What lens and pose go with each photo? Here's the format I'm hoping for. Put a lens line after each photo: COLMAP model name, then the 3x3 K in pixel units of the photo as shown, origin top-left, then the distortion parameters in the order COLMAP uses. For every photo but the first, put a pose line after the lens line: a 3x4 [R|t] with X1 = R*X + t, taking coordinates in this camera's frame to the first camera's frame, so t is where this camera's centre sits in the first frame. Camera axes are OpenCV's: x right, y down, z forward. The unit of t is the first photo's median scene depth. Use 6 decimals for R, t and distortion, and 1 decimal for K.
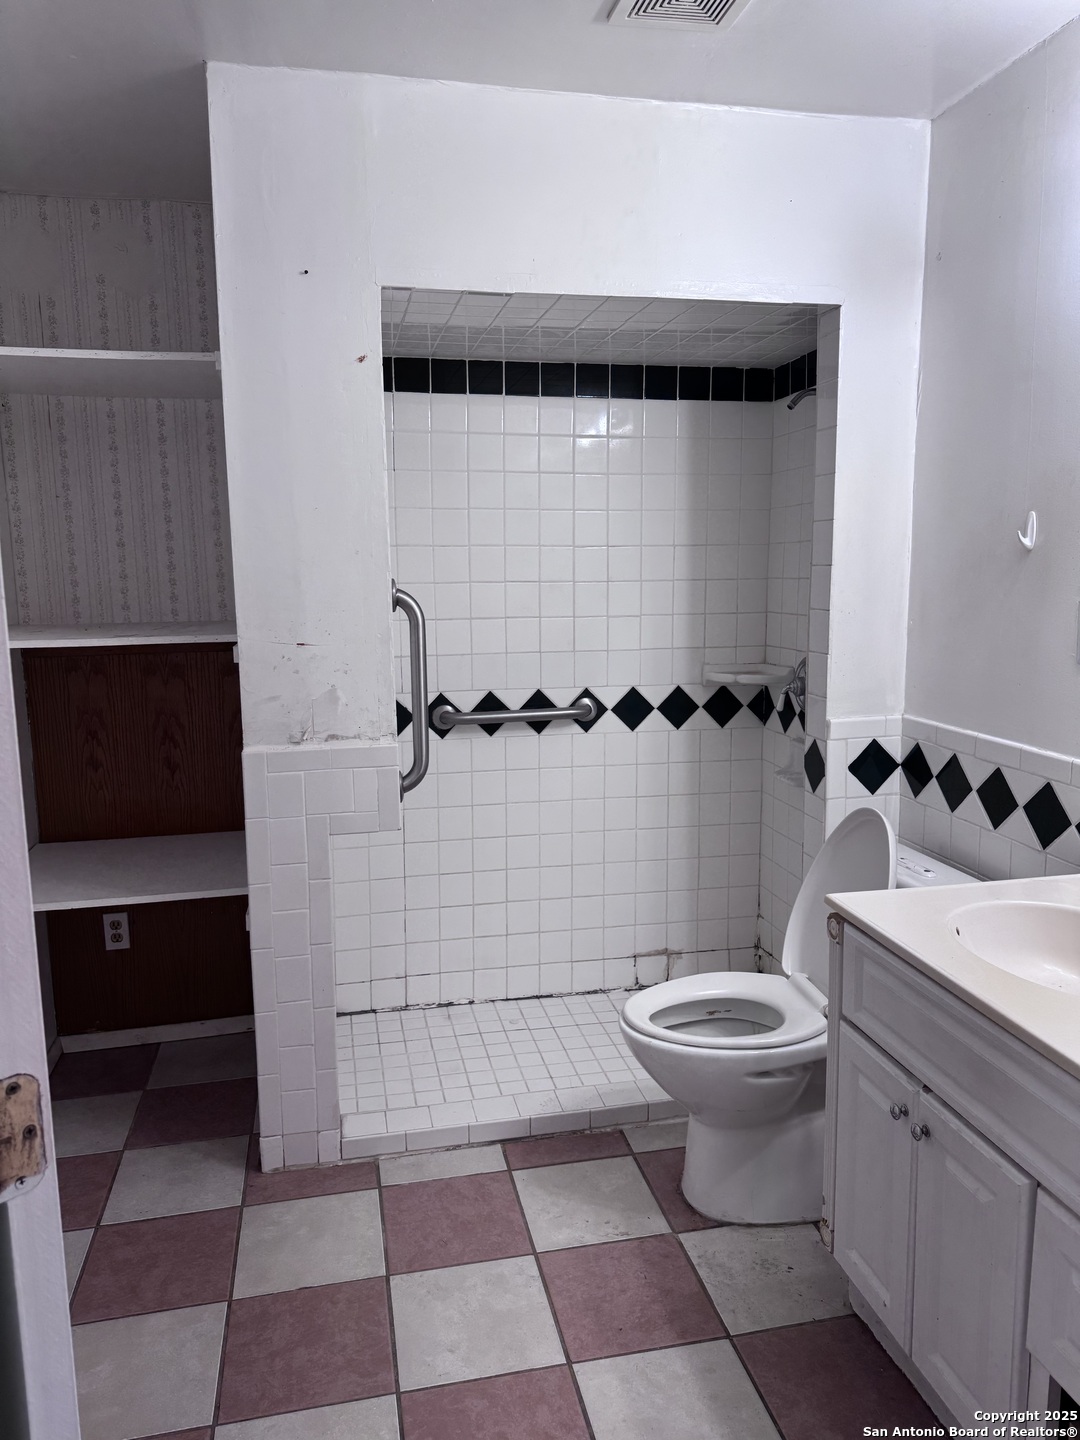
lens RADIAL K [[1021.3, 0, 543.8], [0, 1021.3, 726.0], [0, 0, 1]] dist [0.049504, -0.055729]
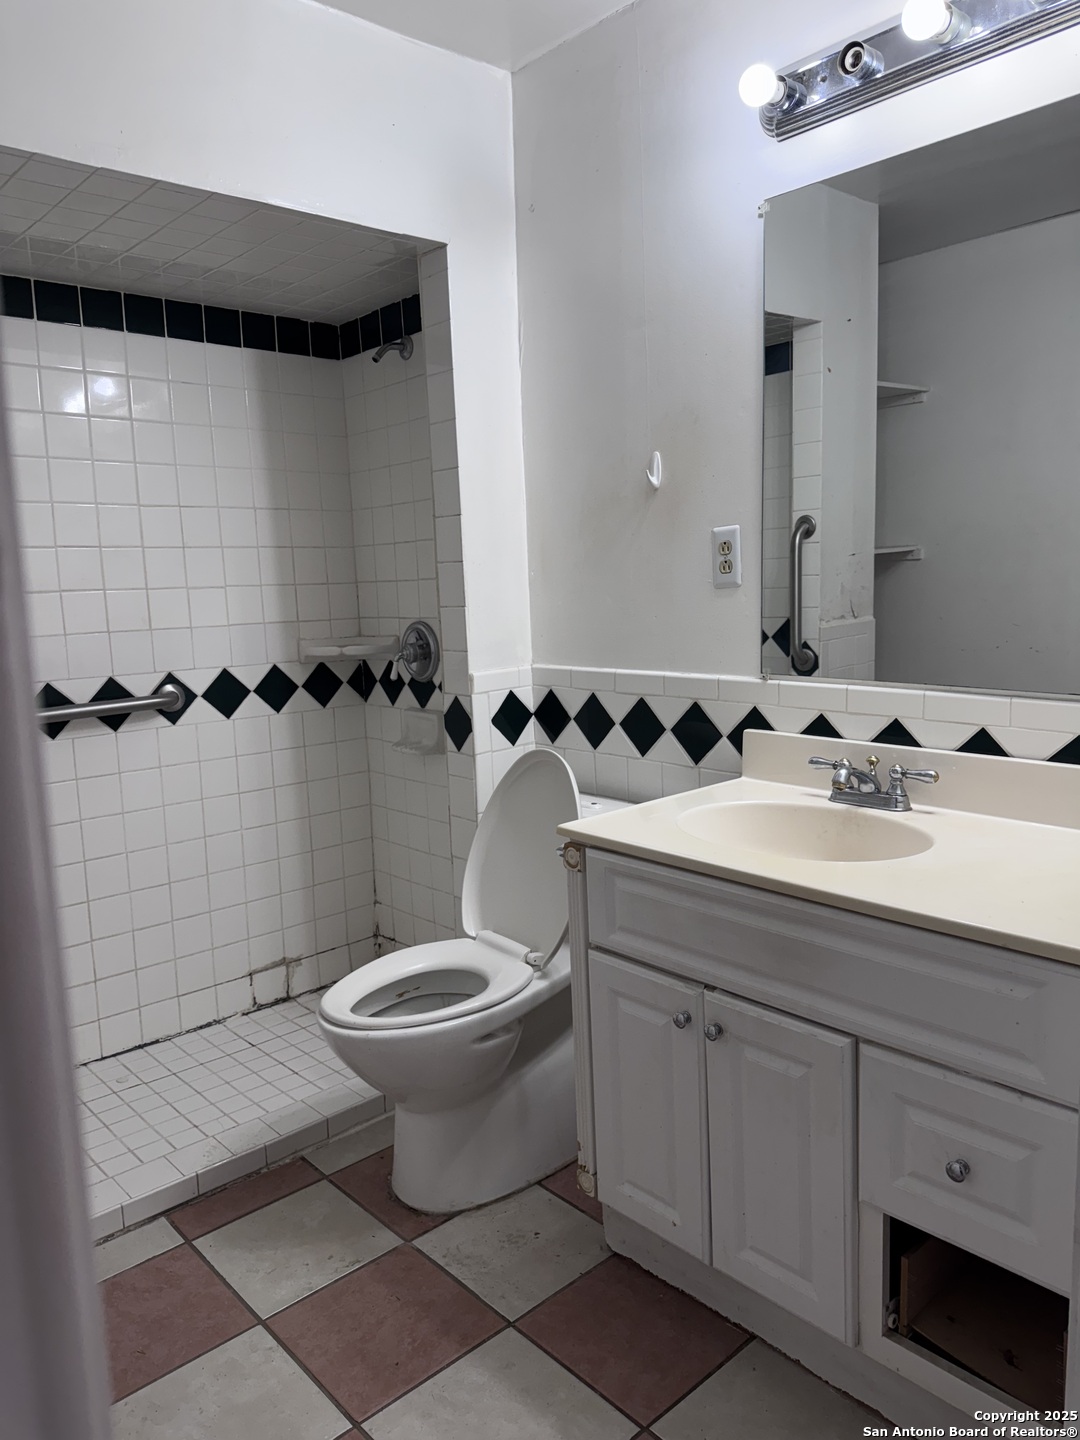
lens RADIAL K [[1021.3, 0, 543.8], [0, 1021.3, 726.0], [0, 0, 1]] dist [0.049504, -0.055729]
pose [[0.867246, -0.092240, 0.489261, -0.143897], [0.105365, 0.994433, 0.000713, 0.051546], [-0.486603, 0.050933, 0.872137, 0.122695]]
